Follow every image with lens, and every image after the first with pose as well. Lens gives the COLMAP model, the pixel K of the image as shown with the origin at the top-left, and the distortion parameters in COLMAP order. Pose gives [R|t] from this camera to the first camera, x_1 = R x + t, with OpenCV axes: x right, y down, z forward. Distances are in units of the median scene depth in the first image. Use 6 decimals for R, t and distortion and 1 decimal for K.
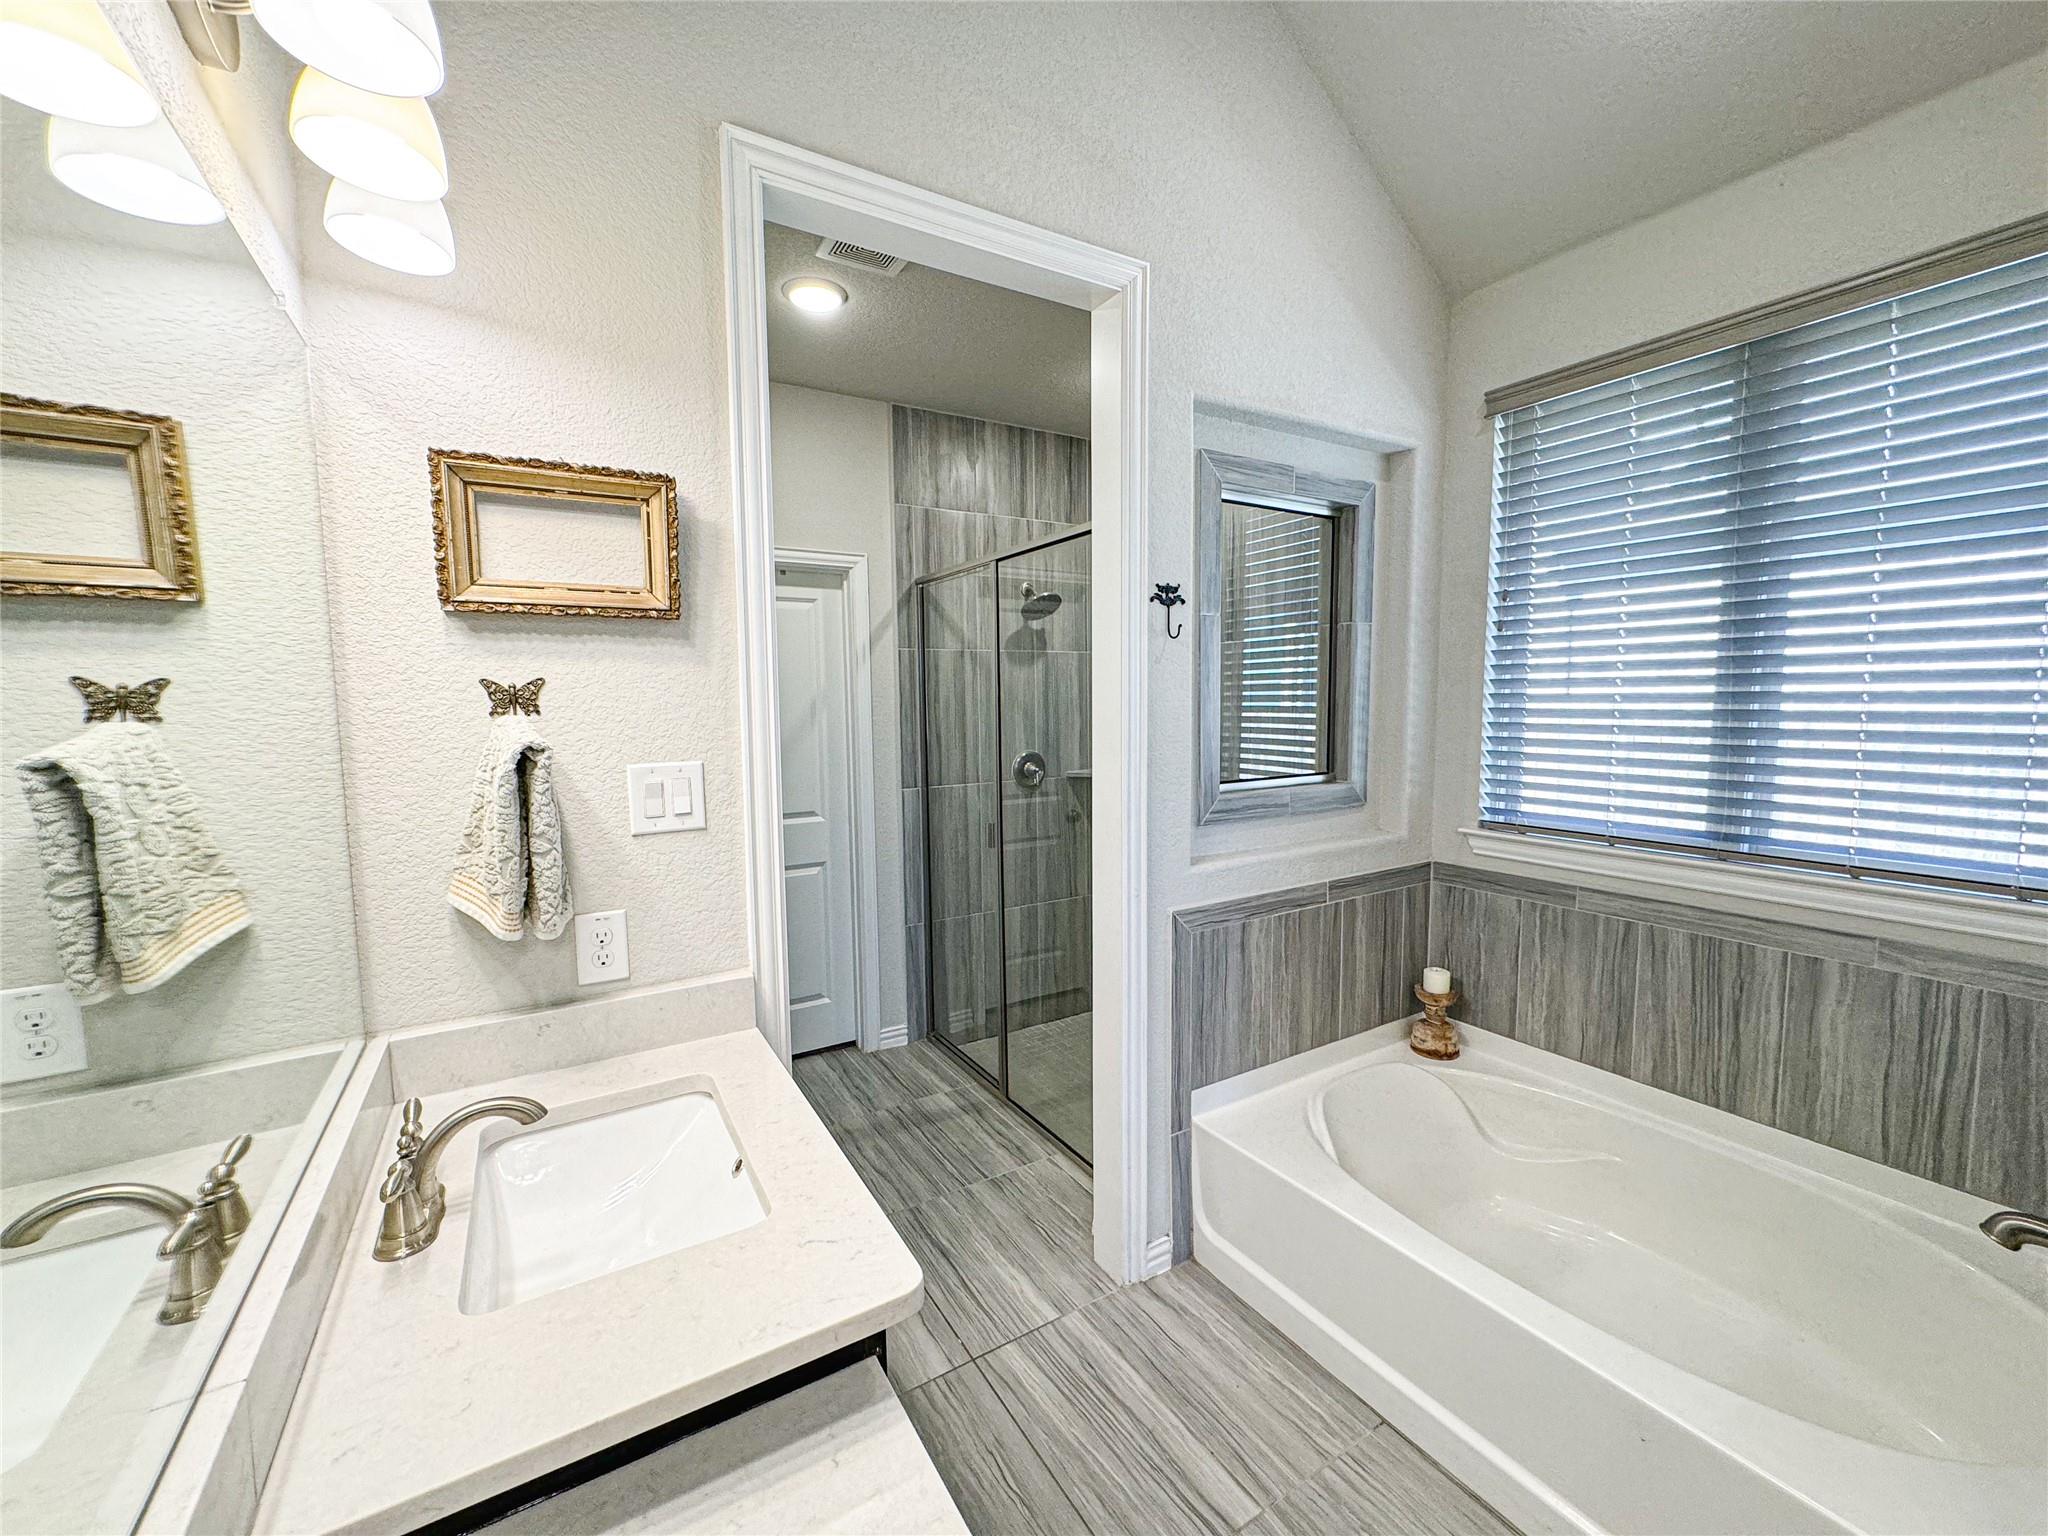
lens RADIAL K [[816.5, 0, 1022.5], [0, 816.5, 766.6], [0, 0, 1]] dist [-0.002650, 0.000456]
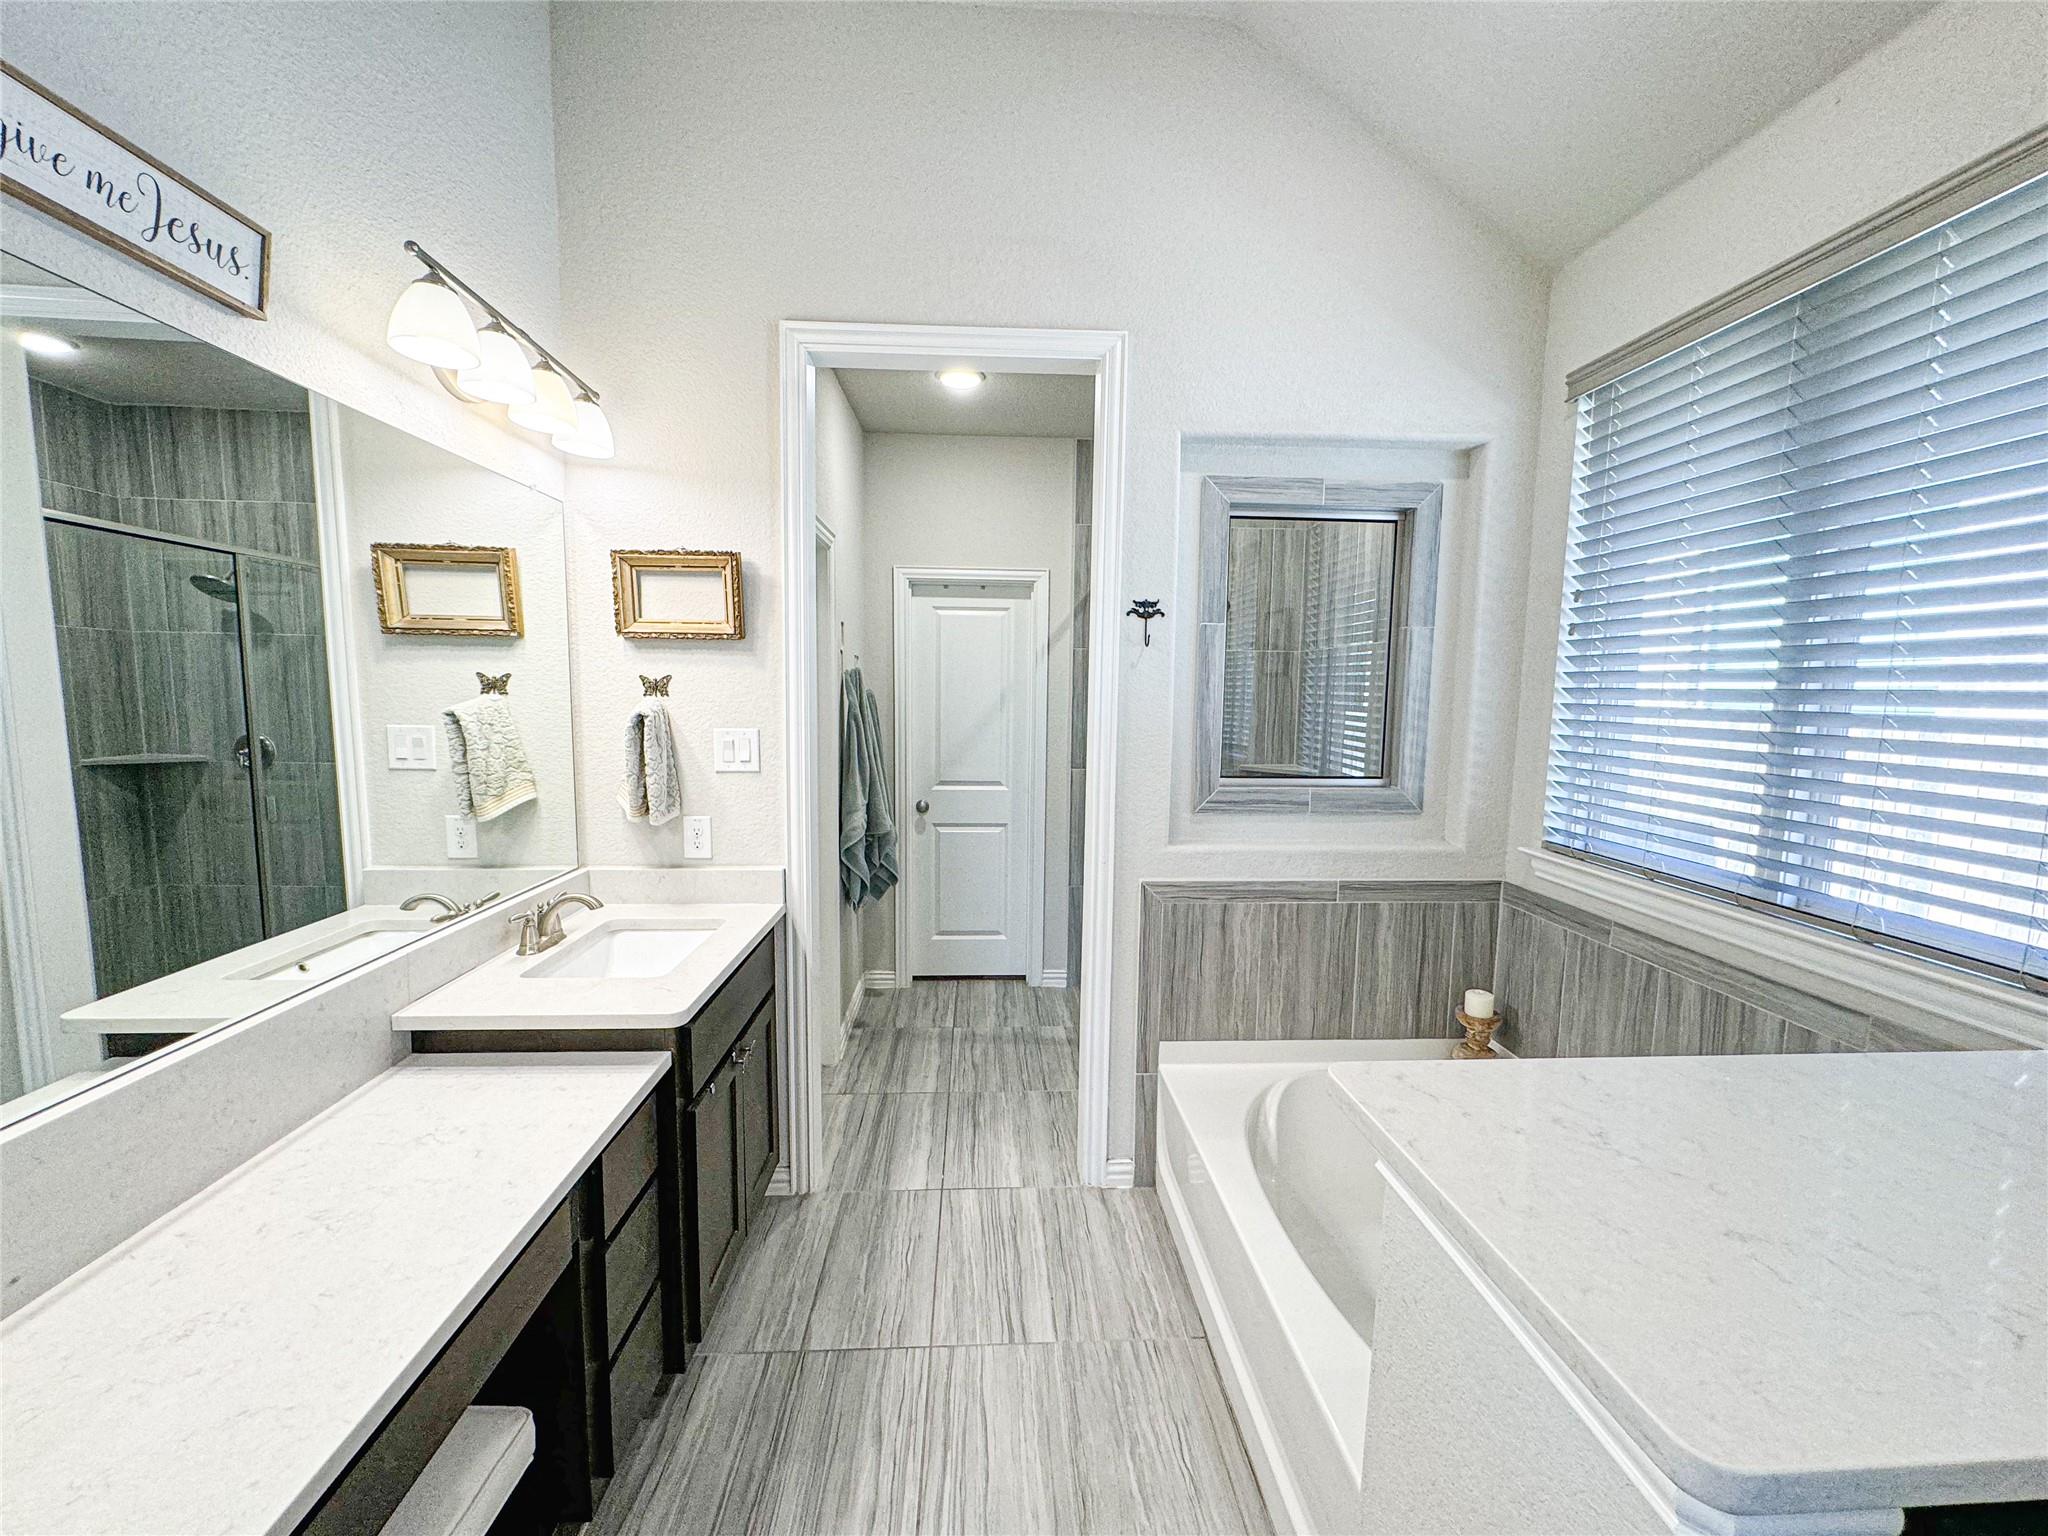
lens RADIAL K [[816.5, 0, 1022.5], [0, 816.5, 766.6], [0, 0, 1]] dist [-0.002650, 0.000456]
pose [[0.880676, 0.069181, -0.468640, 0.573587], [-0.063171, 0.997594, 0.028554, -0.008131], [0.469488, 0.004458, 0.882928, -0.108360]]
